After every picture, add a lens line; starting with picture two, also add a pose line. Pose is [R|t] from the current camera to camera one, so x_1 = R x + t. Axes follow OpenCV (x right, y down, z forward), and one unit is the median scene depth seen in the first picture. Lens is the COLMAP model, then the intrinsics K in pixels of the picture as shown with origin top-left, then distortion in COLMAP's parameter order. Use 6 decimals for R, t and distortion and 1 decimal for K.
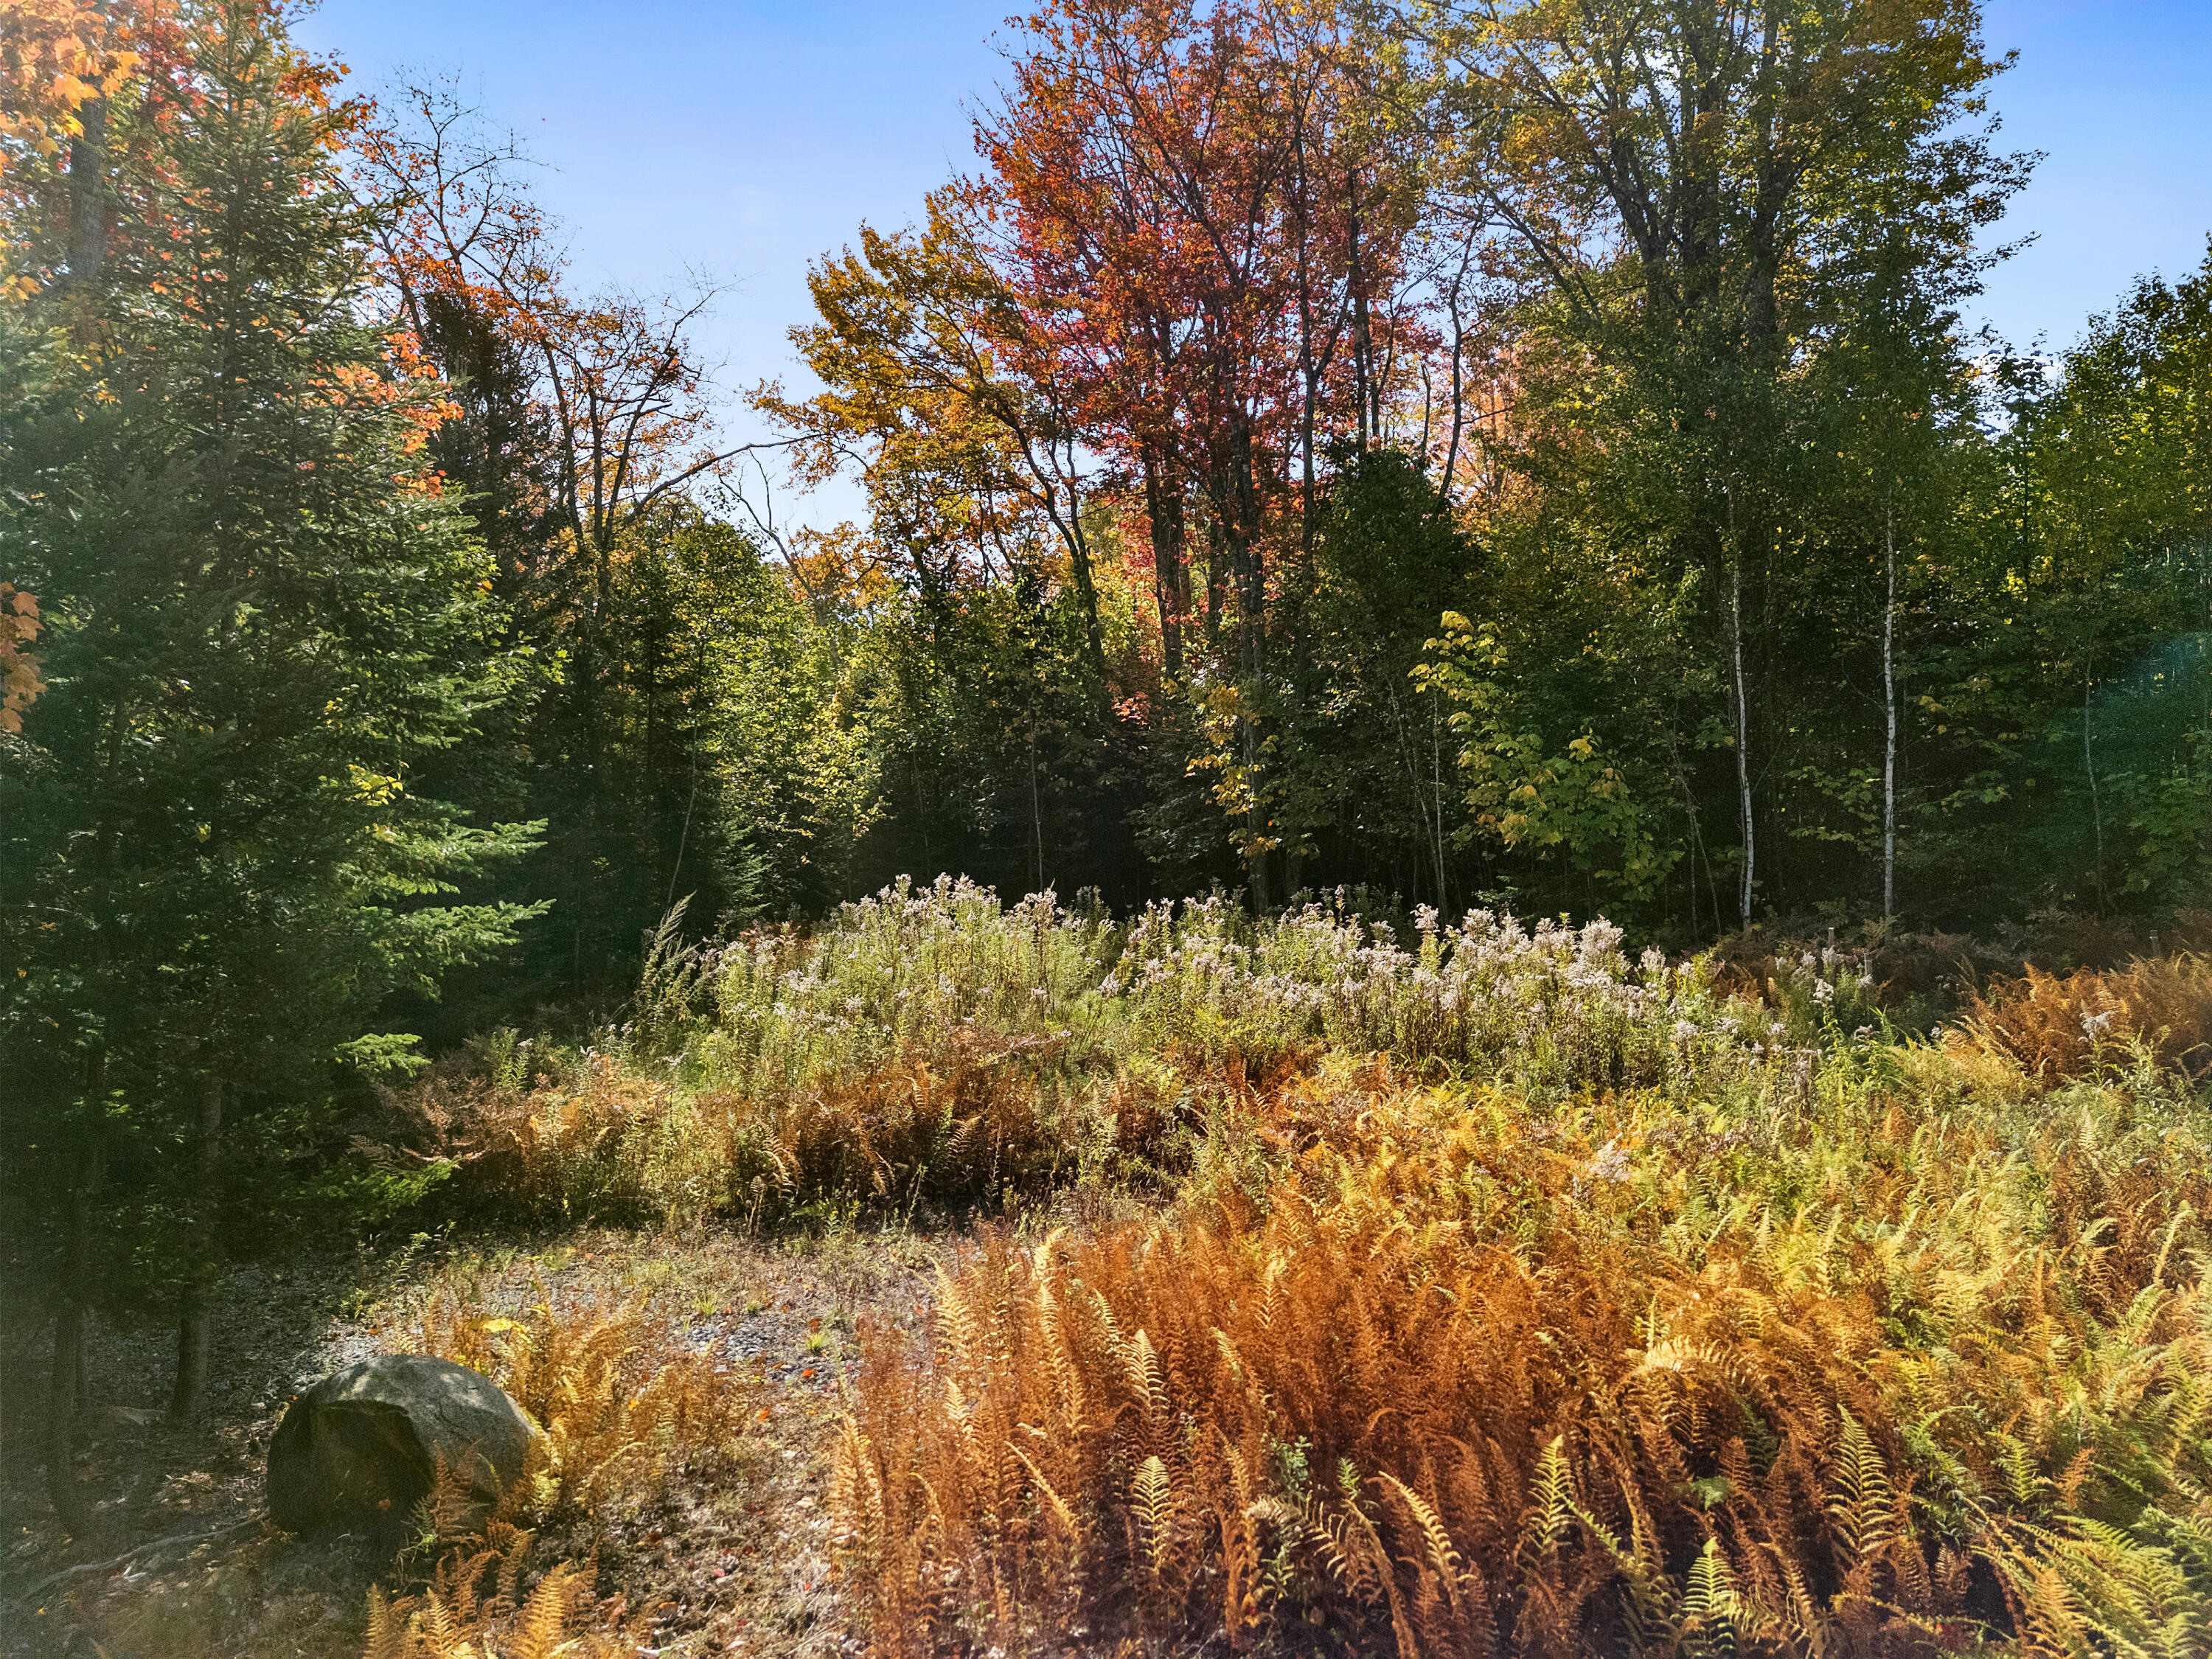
lens RADIAL K [[1617.7, 0, 1126.4], [0, 1617.7, 867.8], [0, 0, 1]] dist [0.072464, -0.062612]
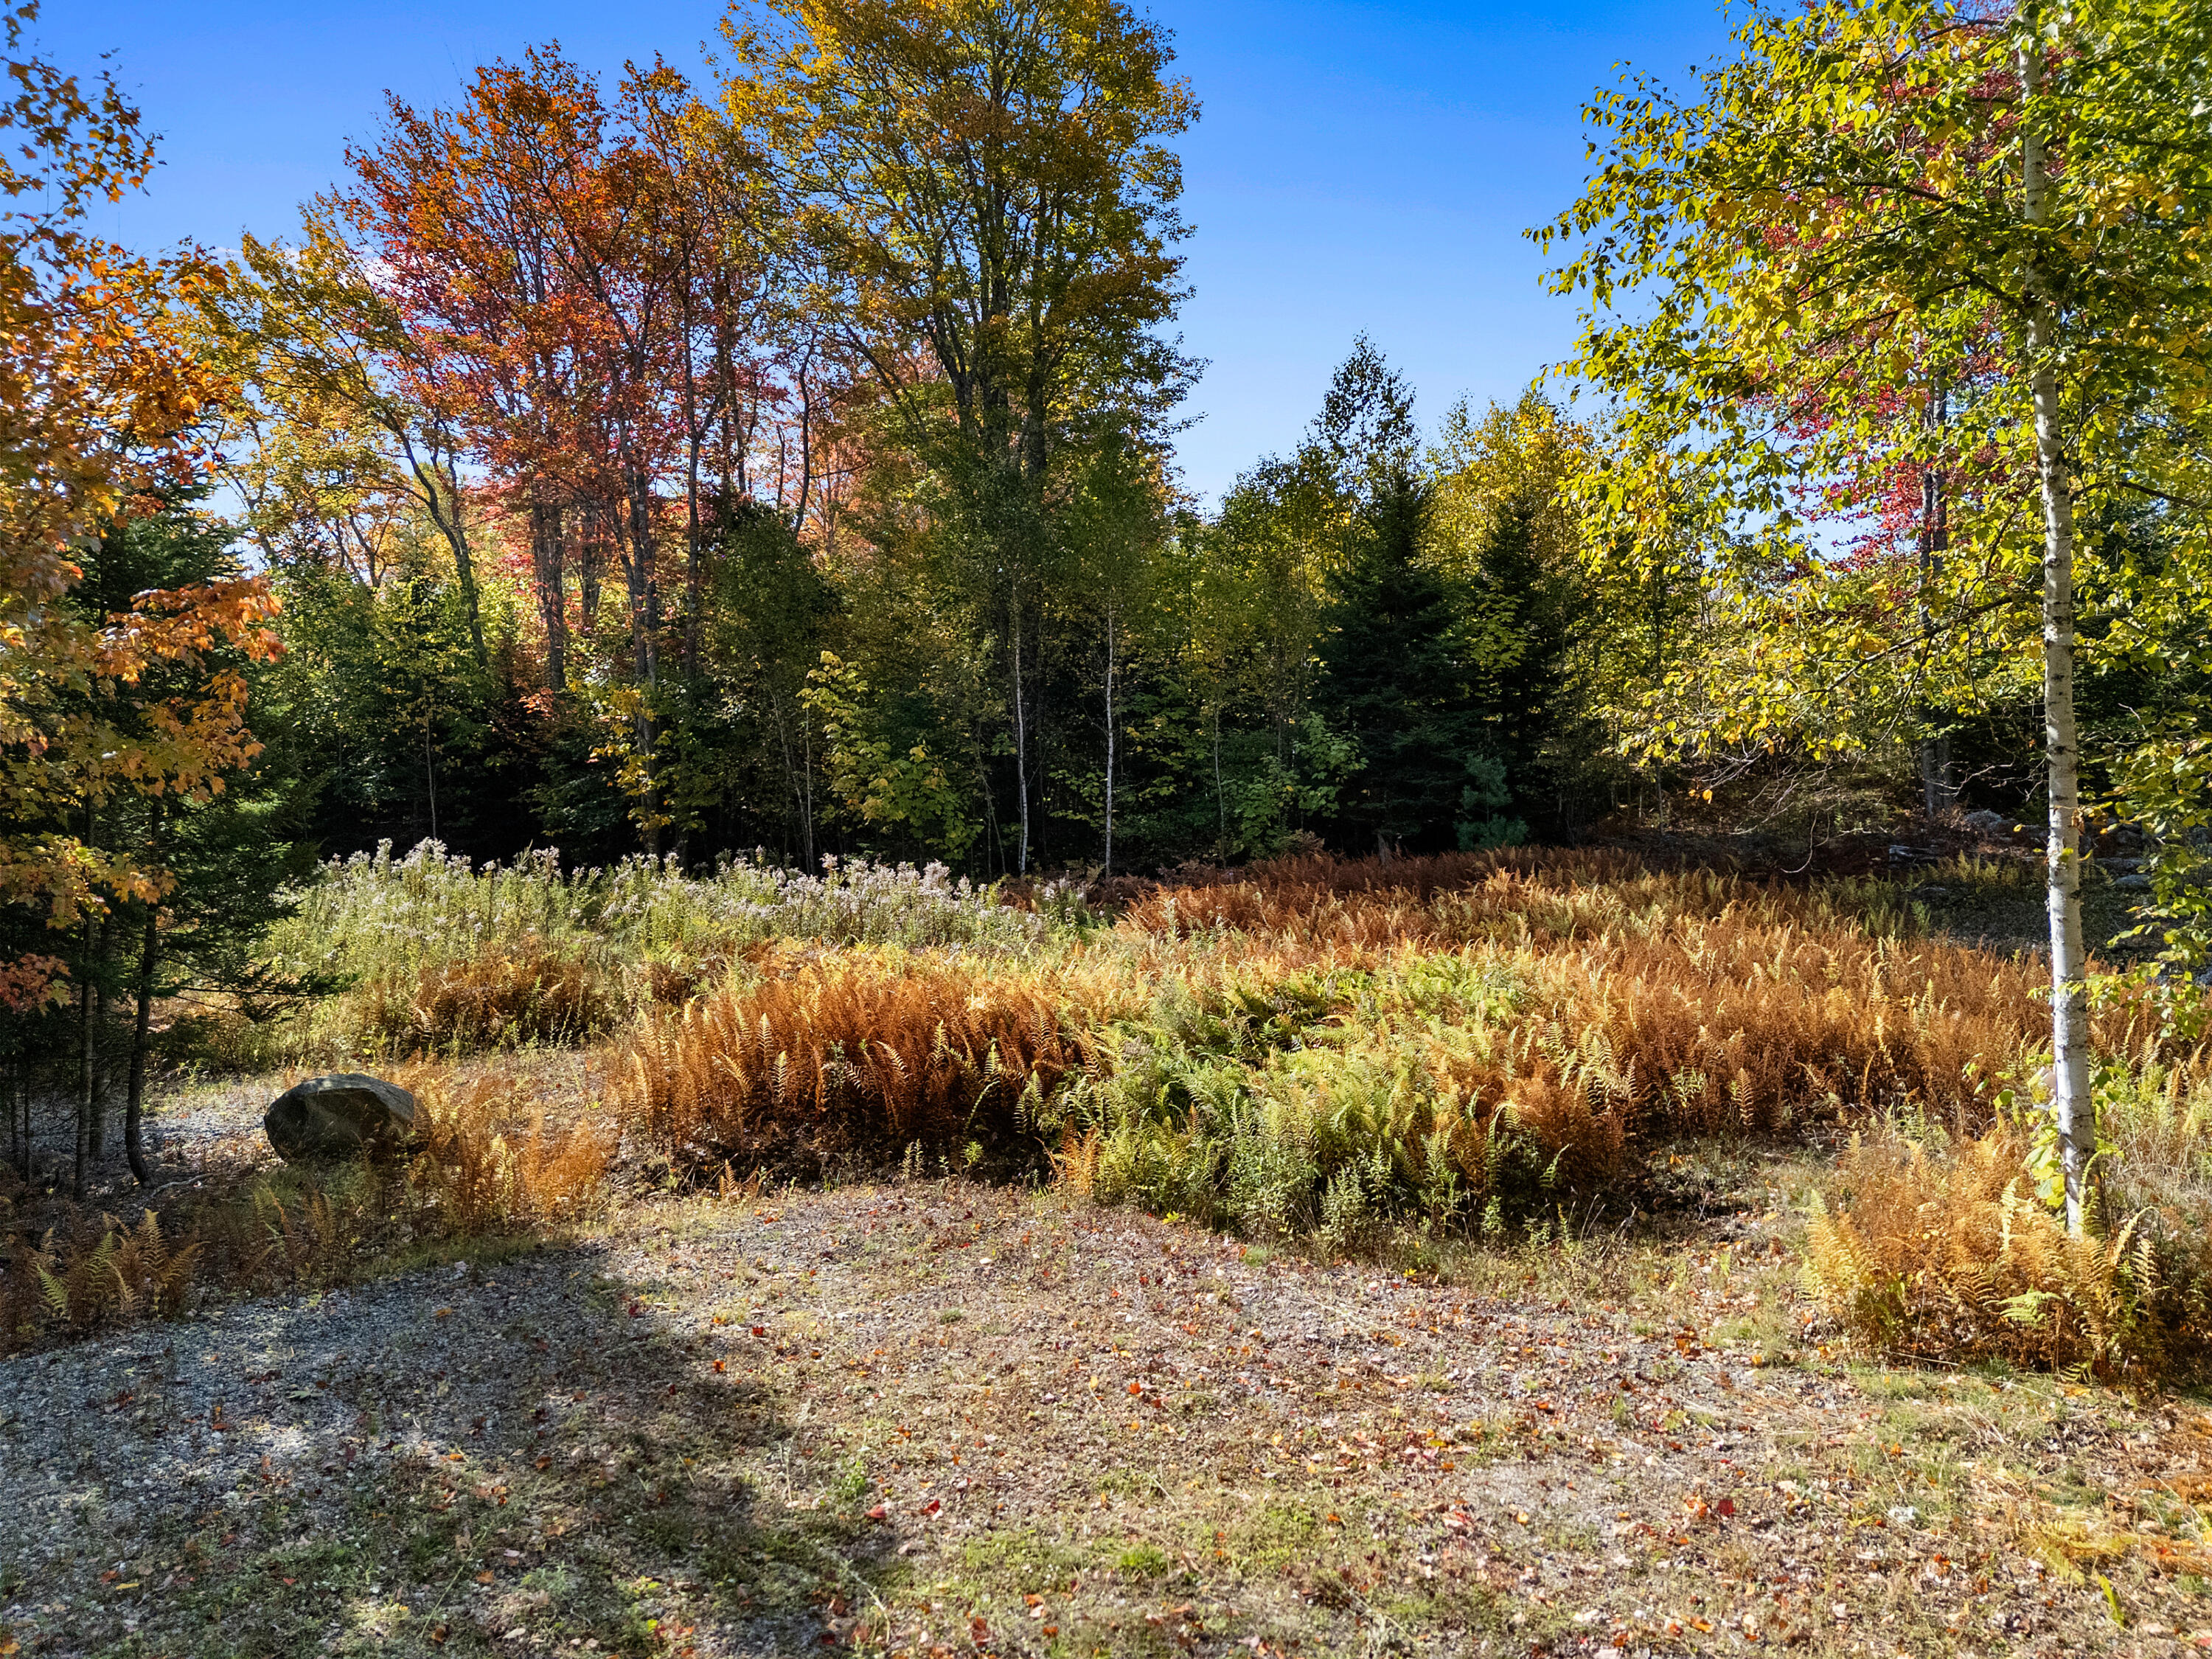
lens RADIAL K [[1617.7, 0, 1096.1], [0, 1617.7, 838.4], [0, 0, 1]] dist [0.072464, -0.062612]
pose [[0.921120, 0.007513, 0.389207, -0.125183], [-0.003782, 0.999939, -0.010351, 0.015406], [-0.389261, 0.008063, 0.921092, -0.361131]]
